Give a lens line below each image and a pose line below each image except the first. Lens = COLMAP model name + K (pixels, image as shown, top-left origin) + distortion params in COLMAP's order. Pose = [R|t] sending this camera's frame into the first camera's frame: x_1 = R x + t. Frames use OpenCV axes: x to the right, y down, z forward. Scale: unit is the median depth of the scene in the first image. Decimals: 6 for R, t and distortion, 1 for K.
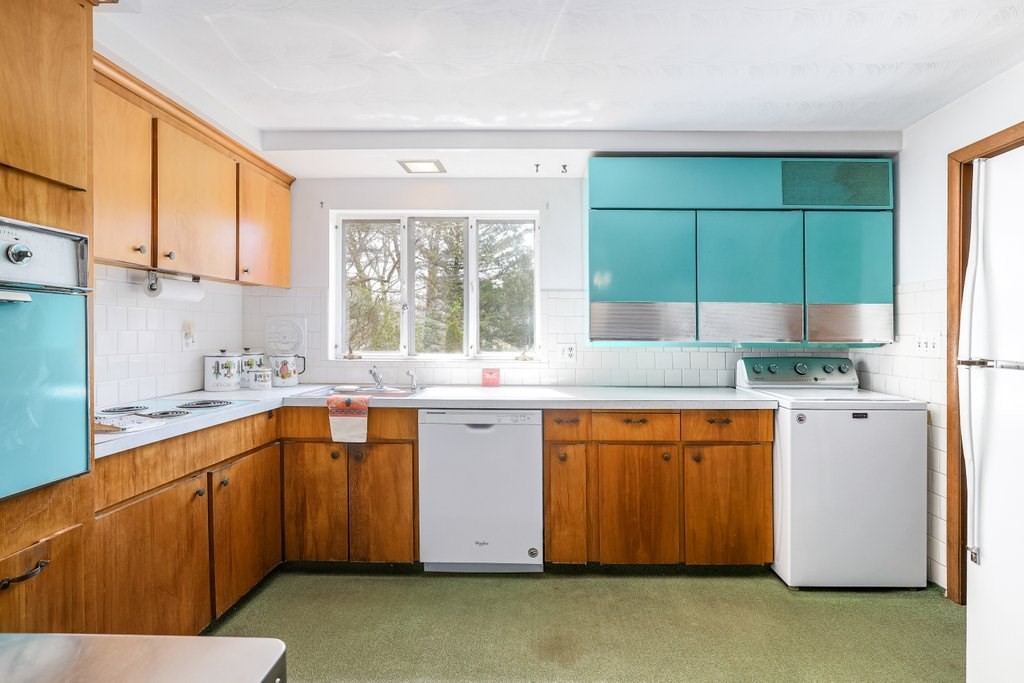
lens RADIAL K [[473.8, 0, 550.3], [0, 473.8, 327.9], [0, 0, 1]] dist [-0.000077, 0.000330]
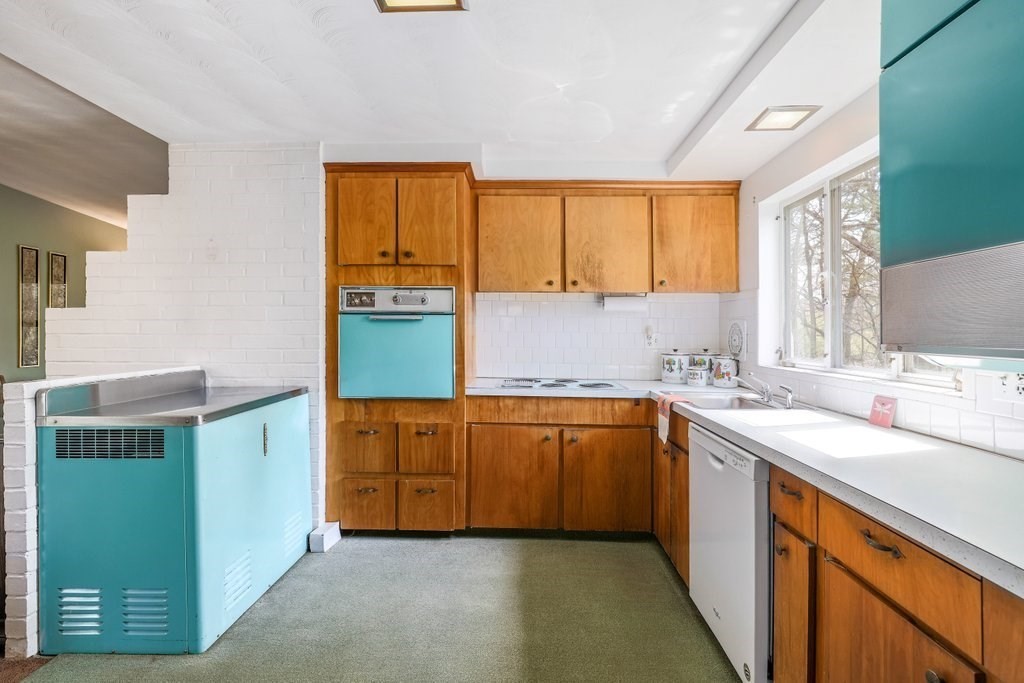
lens RADIAL K [[490.0, 0, 516.7], [0, 490.0, 333.3], [0, 0, 1]] dist [-0.001290, 0.000164]
pose [[-0.011473, -0.001077, -0.999934, 0.744585], [-0.000598, 0.999999, -0.001070, 0.009881], [0.999934, 0.000586, -0.011473, 0.810088]]
